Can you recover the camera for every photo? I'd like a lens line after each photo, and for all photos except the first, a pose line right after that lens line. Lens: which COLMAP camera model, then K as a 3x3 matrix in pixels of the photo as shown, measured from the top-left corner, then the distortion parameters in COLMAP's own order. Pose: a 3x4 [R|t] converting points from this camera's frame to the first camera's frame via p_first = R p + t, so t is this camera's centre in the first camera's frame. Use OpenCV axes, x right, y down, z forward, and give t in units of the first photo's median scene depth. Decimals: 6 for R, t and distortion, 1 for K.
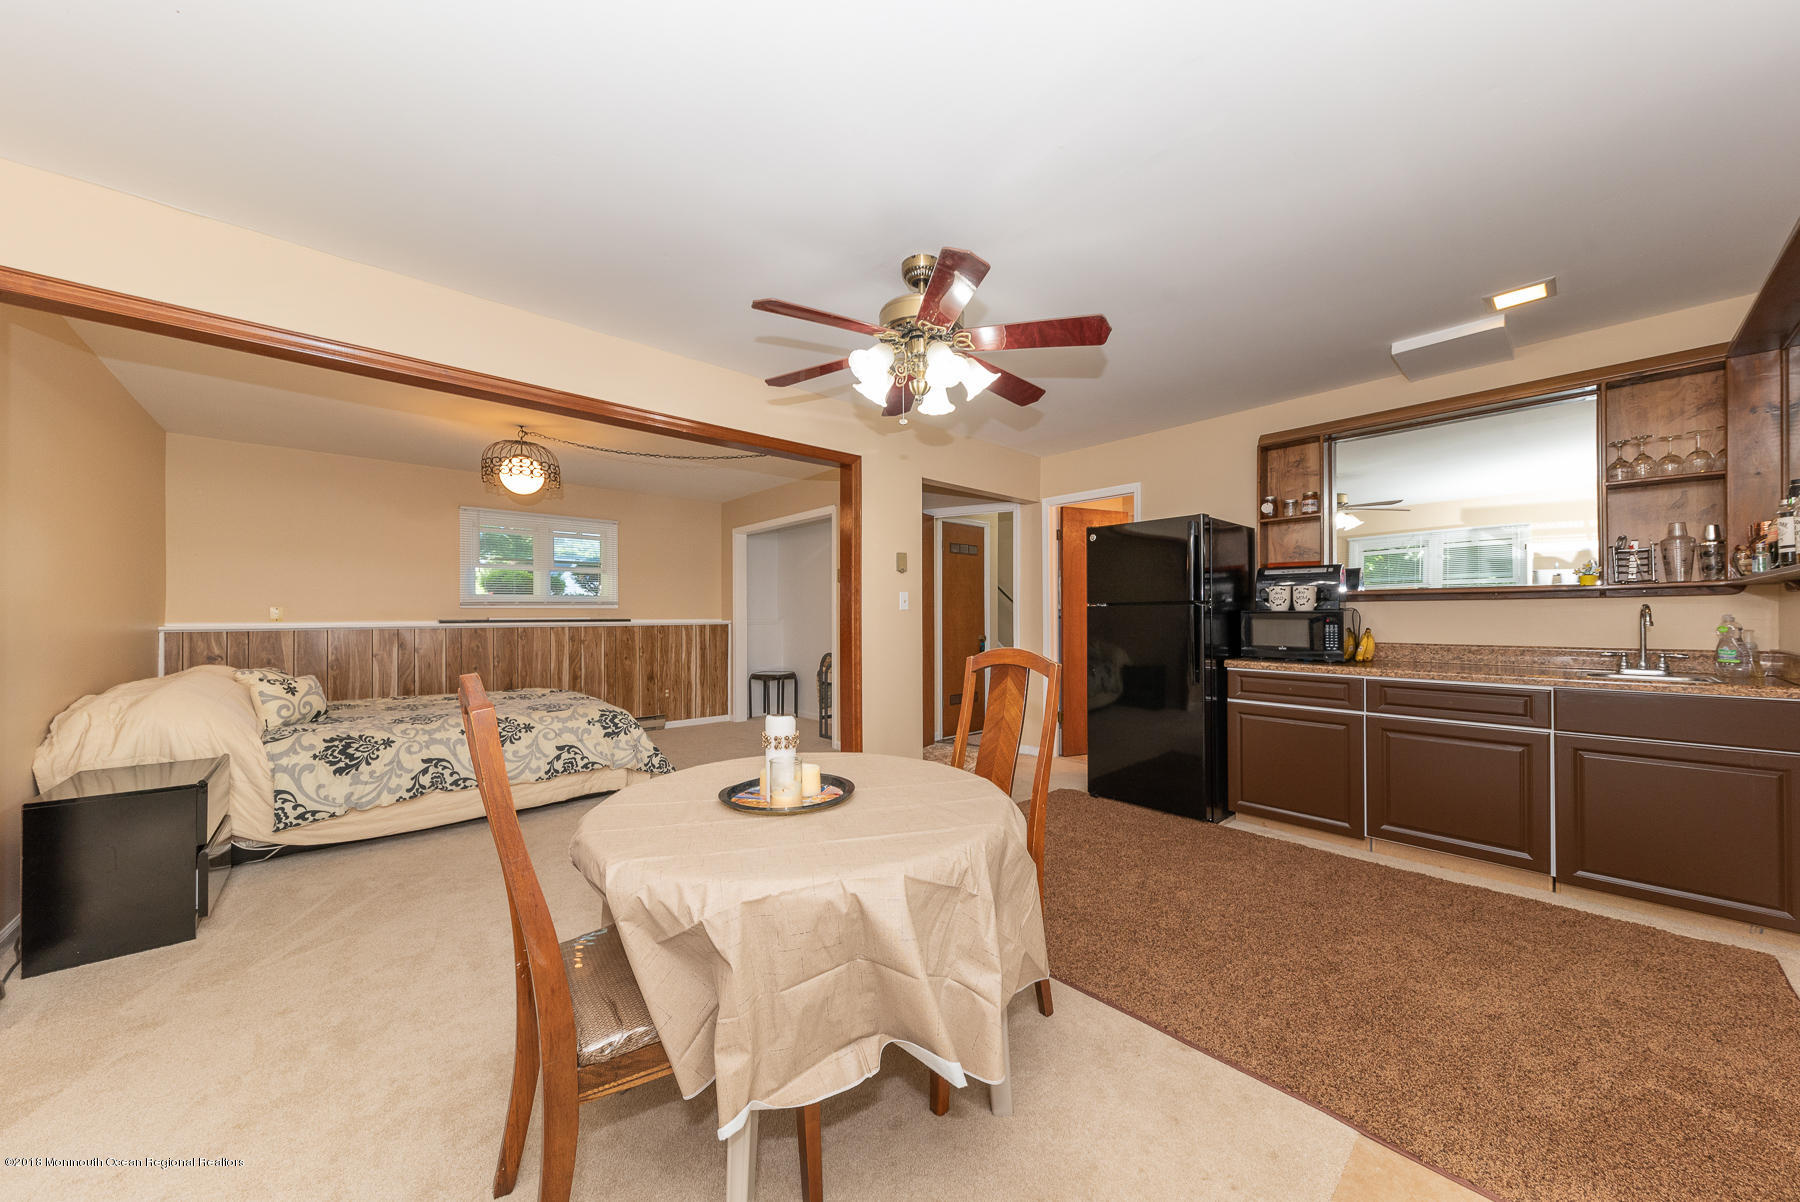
lens RADIAL K [[621.9, 0, 908.3], [0, 621.9, 609.1], [0, 0, 1]] dist [0.009201, -0.003475]
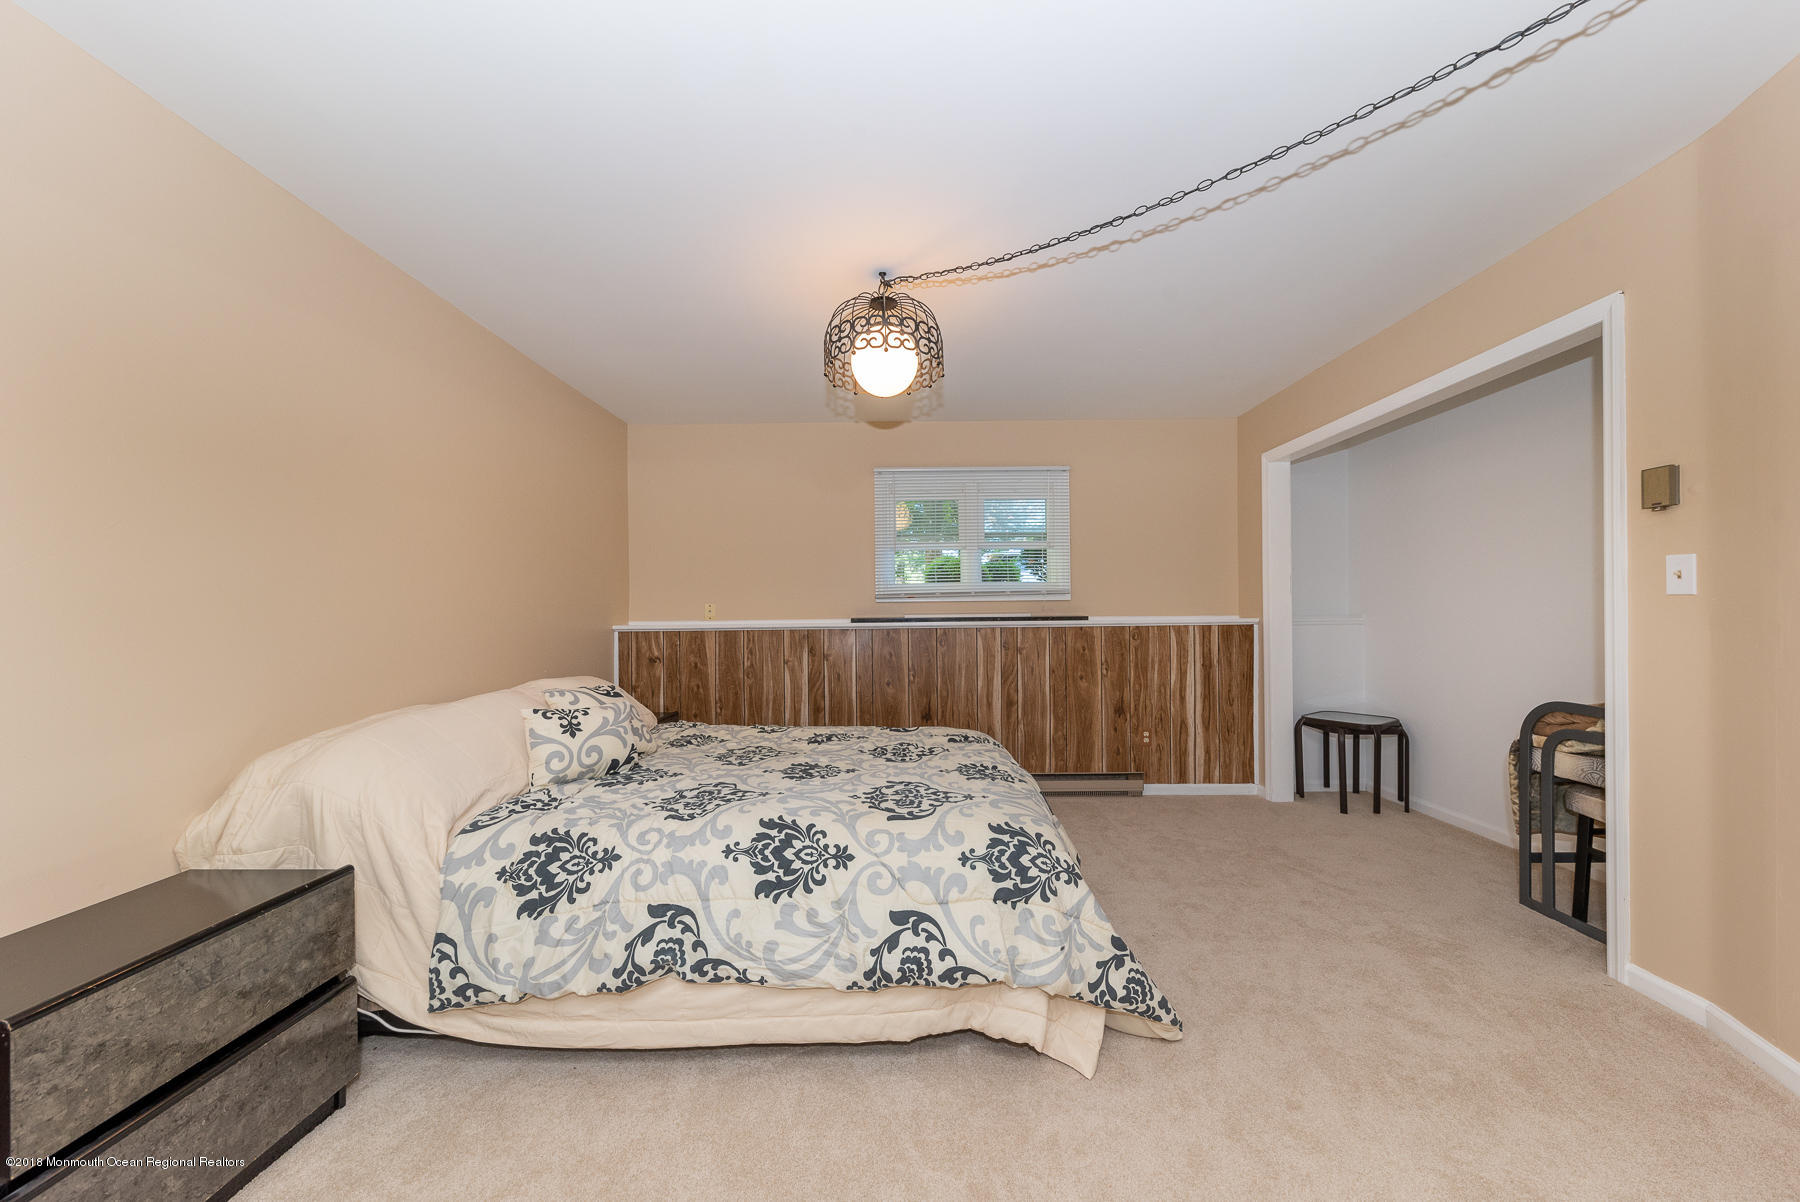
lens RADIAL K [[621.9, 0, 906.7], [0, 621.9, 618.1], [0, 0, 1]] dist [0.009201, -0.003475]
pose [[0.739906, -0.000356, -0.672710, -0.177094], [0.015259, 0.999751, 0.016255, 0.005645], [0.672537, -0.022292, 0.739727, 0.462680]]
